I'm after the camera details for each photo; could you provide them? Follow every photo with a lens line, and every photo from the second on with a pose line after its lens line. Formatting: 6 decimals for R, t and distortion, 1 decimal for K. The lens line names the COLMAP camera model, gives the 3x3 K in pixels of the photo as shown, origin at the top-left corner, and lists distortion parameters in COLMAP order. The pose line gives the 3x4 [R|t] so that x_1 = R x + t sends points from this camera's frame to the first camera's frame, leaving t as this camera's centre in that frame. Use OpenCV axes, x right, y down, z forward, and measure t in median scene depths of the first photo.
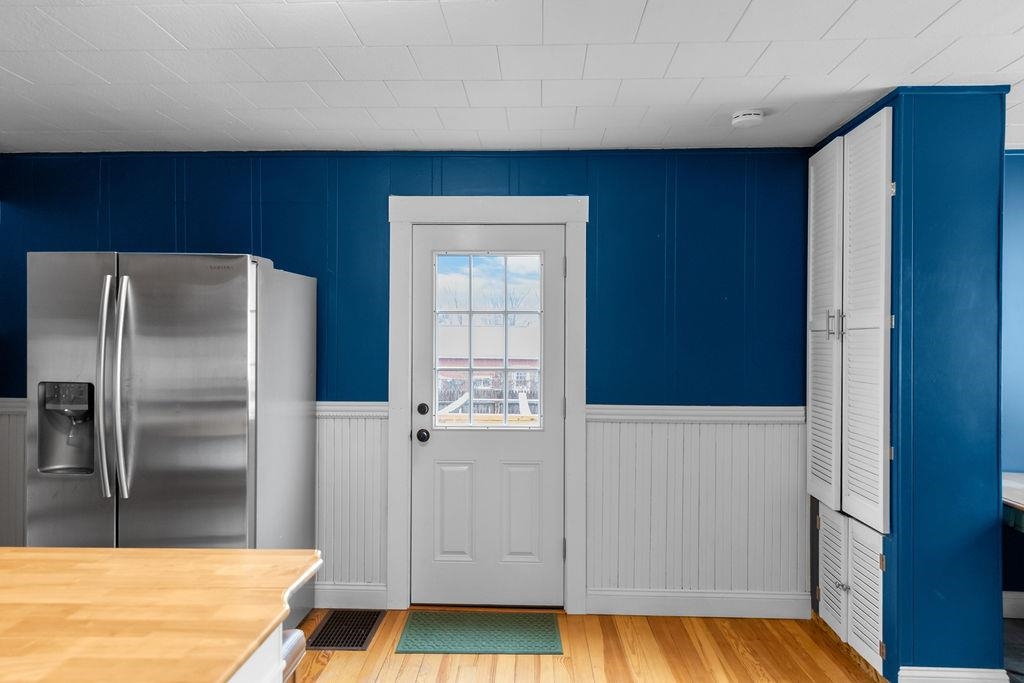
lens RADIAL K [[679.4, 0, 516.5], [0, 679.4, 337.8], [0, 0, 1]] dist [-0.004838, 0.007699]
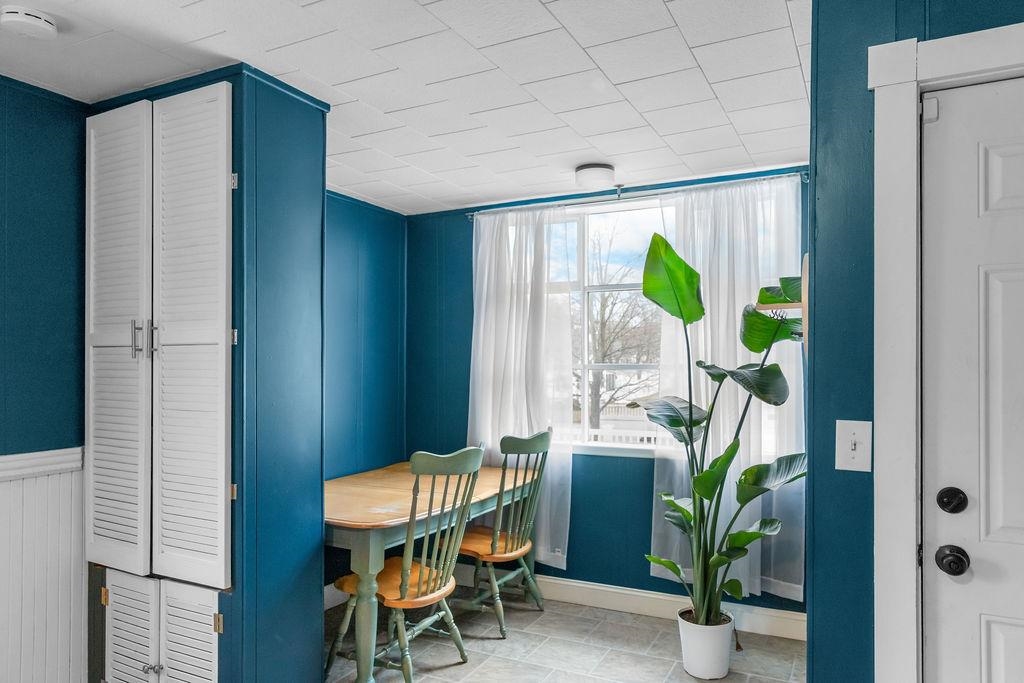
lens RADIAL K [[679.4, 0, 524.1], [0, 679.4, 361.7], [0, 0, 1]] dist [-0.004838, 0.007699]
pose [[0.426478, -0.001683, 0.904496, -0.052191], [-0.003941, 0.999985, 0.003718, 0.002244], [-0.904489, -0.005150, 0.426465, 0.272586]]
